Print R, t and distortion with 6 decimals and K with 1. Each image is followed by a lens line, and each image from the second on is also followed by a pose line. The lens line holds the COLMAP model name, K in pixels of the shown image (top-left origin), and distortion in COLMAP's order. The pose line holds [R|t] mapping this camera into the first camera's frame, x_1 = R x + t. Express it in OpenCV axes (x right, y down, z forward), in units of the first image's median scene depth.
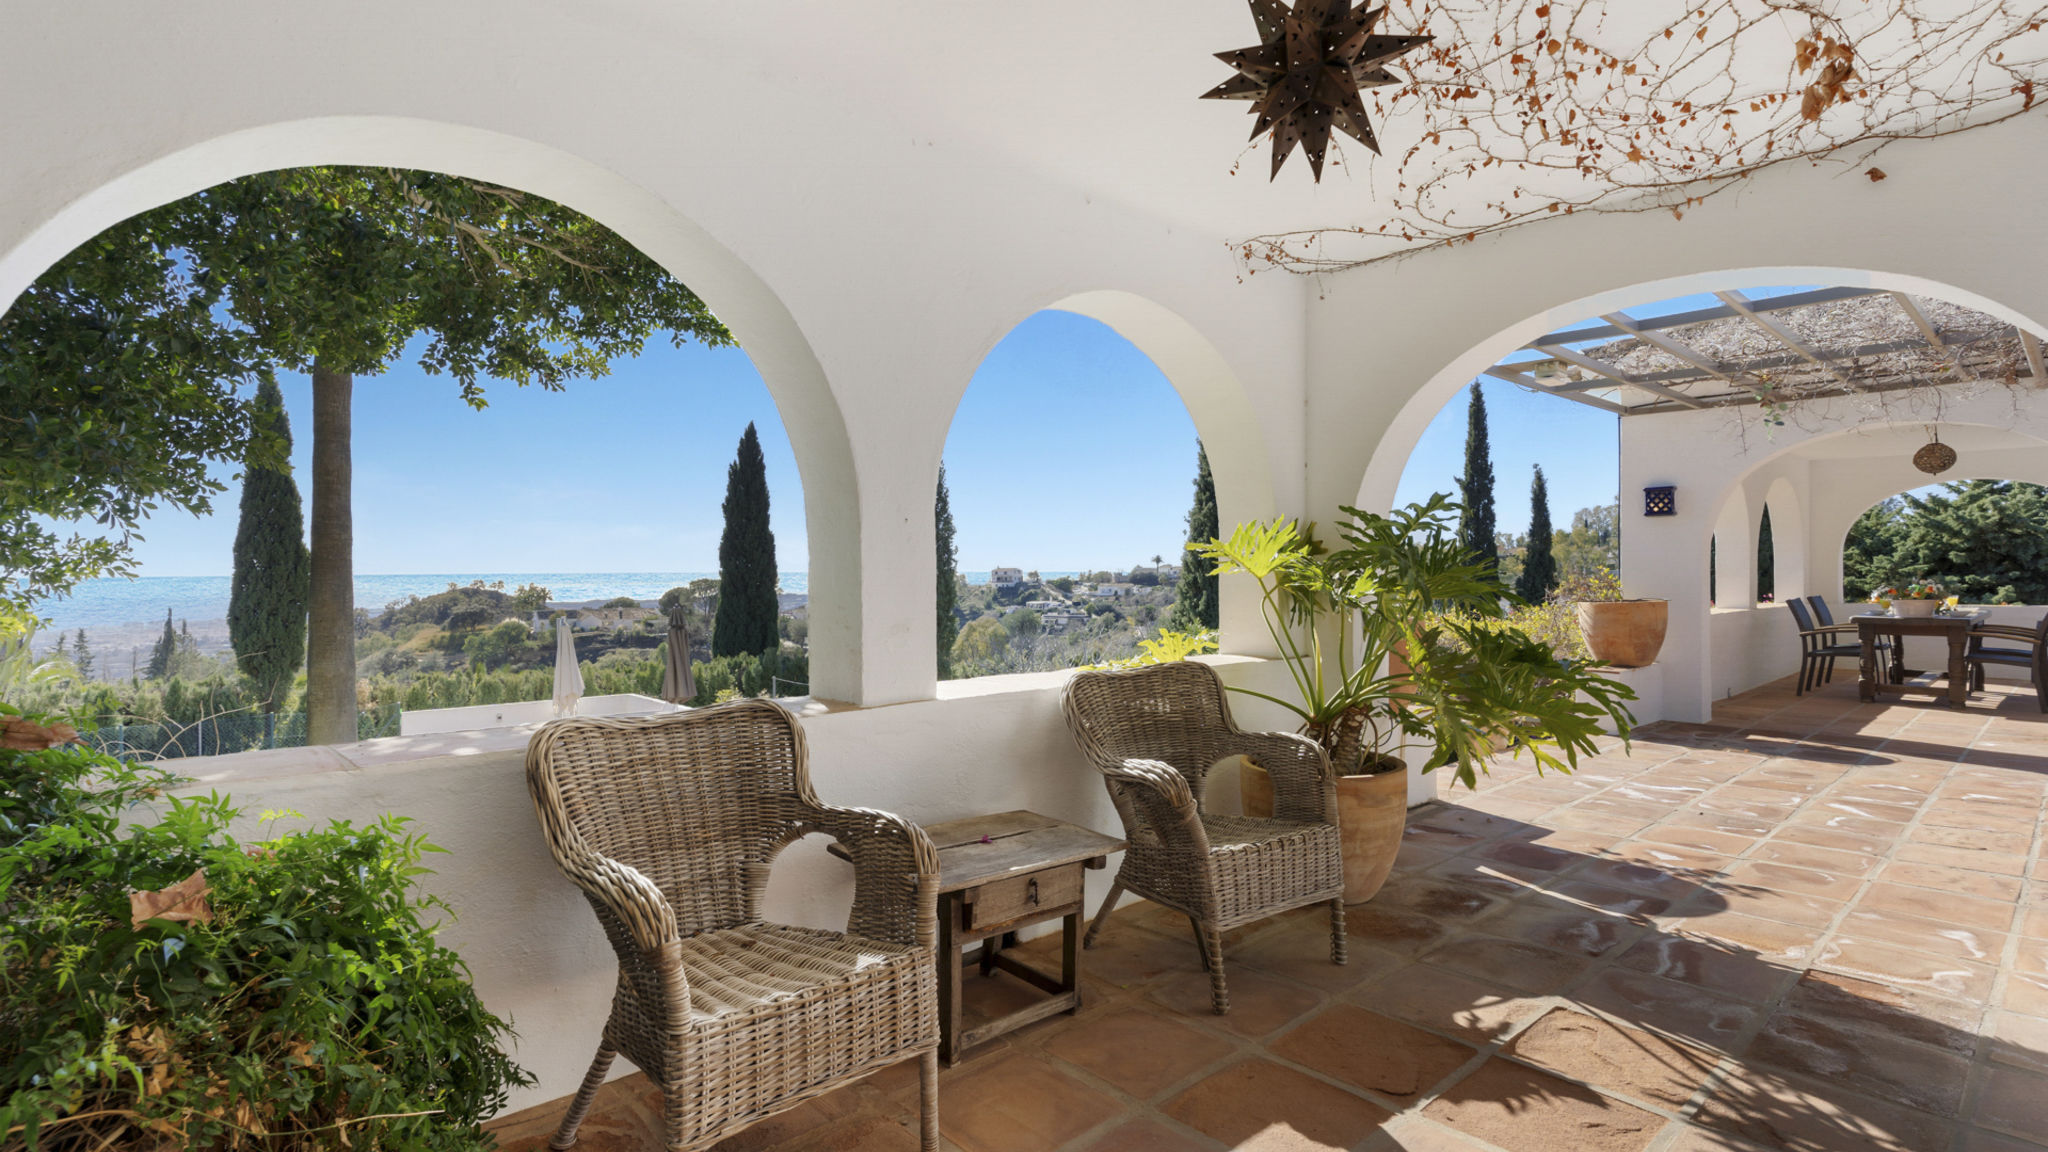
lens RADIAL K [[992.1, 0, 1026.4], [0, 992.1, 567.5], [0, 0, 1]] dist [0.004234, 0.000420]
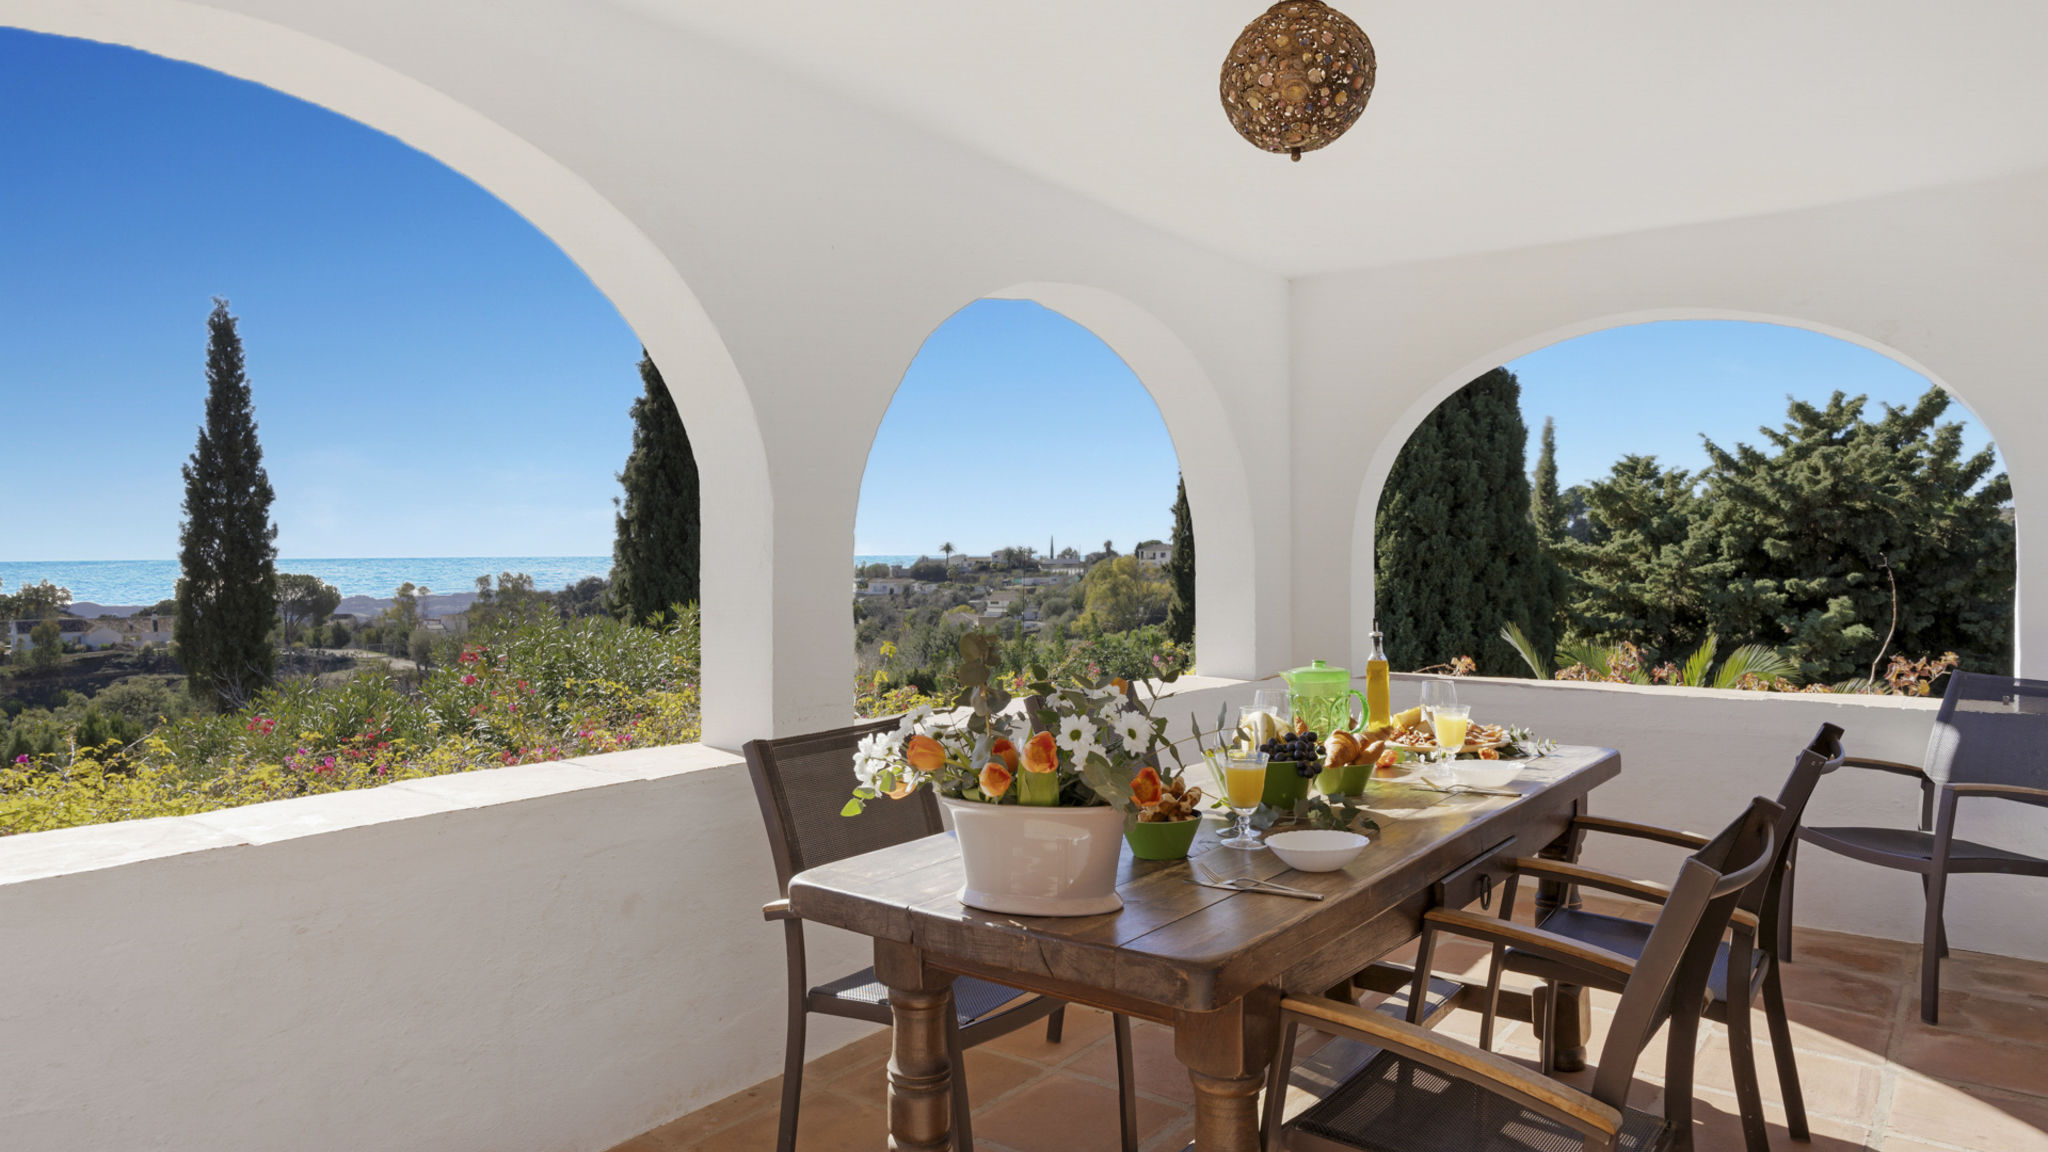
lens RADIAL K [[1278.7, 0, 1028.0], [0, 1278.7, 564.4], [0, 0, 1]] dist [0.005055, 0.000926]
pose [[0.983126, 0.001401, 0.182925, 0.337566], [-0.002344, 0.999985, 0.004938, -0.003203], [-0.182915, -0.005283, 0.983114, 0.311067]]
